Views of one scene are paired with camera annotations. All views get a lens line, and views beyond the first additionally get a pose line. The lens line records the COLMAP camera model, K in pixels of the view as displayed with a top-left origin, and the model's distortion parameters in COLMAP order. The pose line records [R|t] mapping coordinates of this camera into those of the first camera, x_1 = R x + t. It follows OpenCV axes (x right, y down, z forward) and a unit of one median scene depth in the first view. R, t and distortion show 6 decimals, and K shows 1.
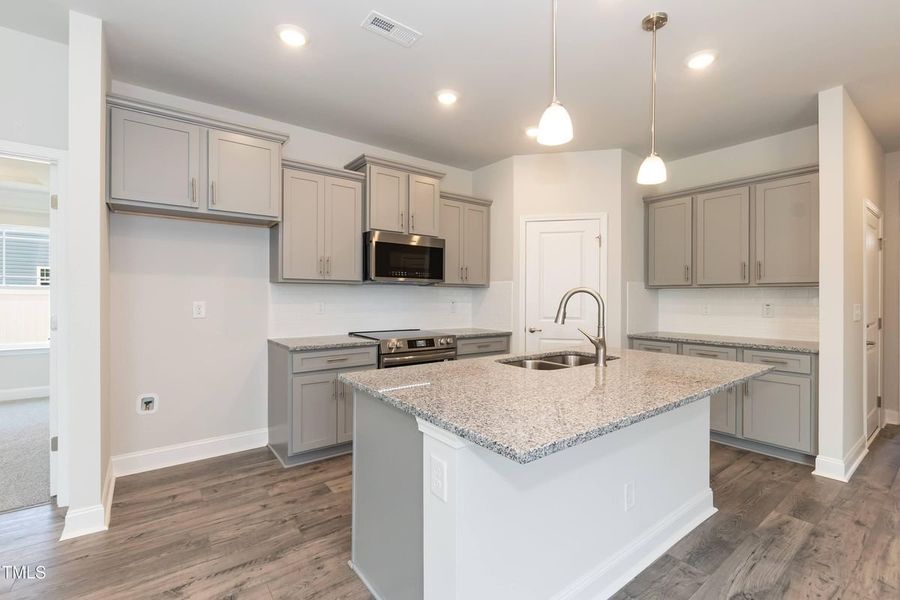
lens RADIAL K [[399.6, 0, 451.5], [0, 399.6, 297.4], [0, 0, 1]] dist [-0.016136, 0.001044]
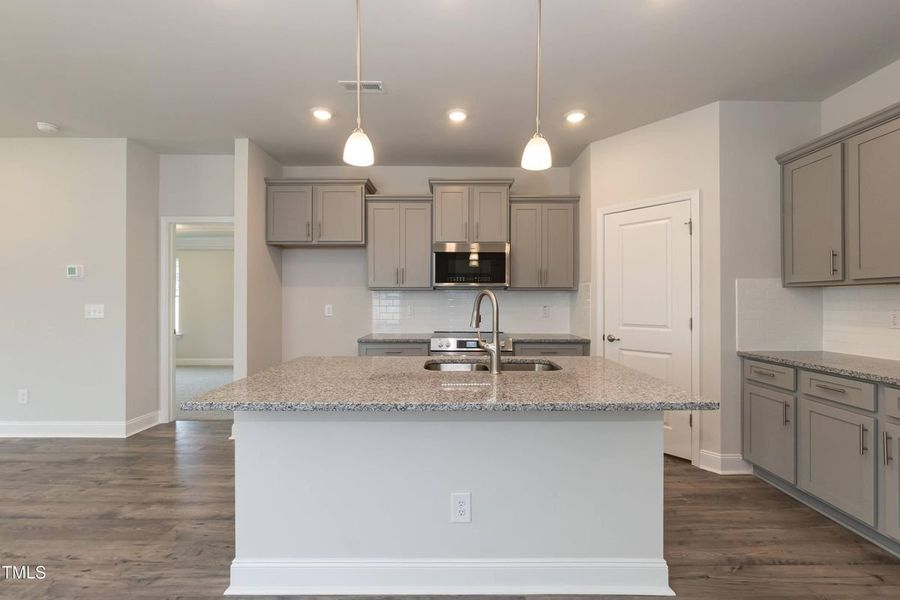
lens RADIAL K [[399.6, 0, 451.5], [0, 399.6, 301.8], [0, 0, 1]] dist [-0.016136, 0.001044]
pose [[0.790178, -0.003017, -0.612870, 0.502069], [0.002356, 0.999995, -0.001885, 0.002836], [0.612873, 0.000046, 0.790182, 0.114790]]
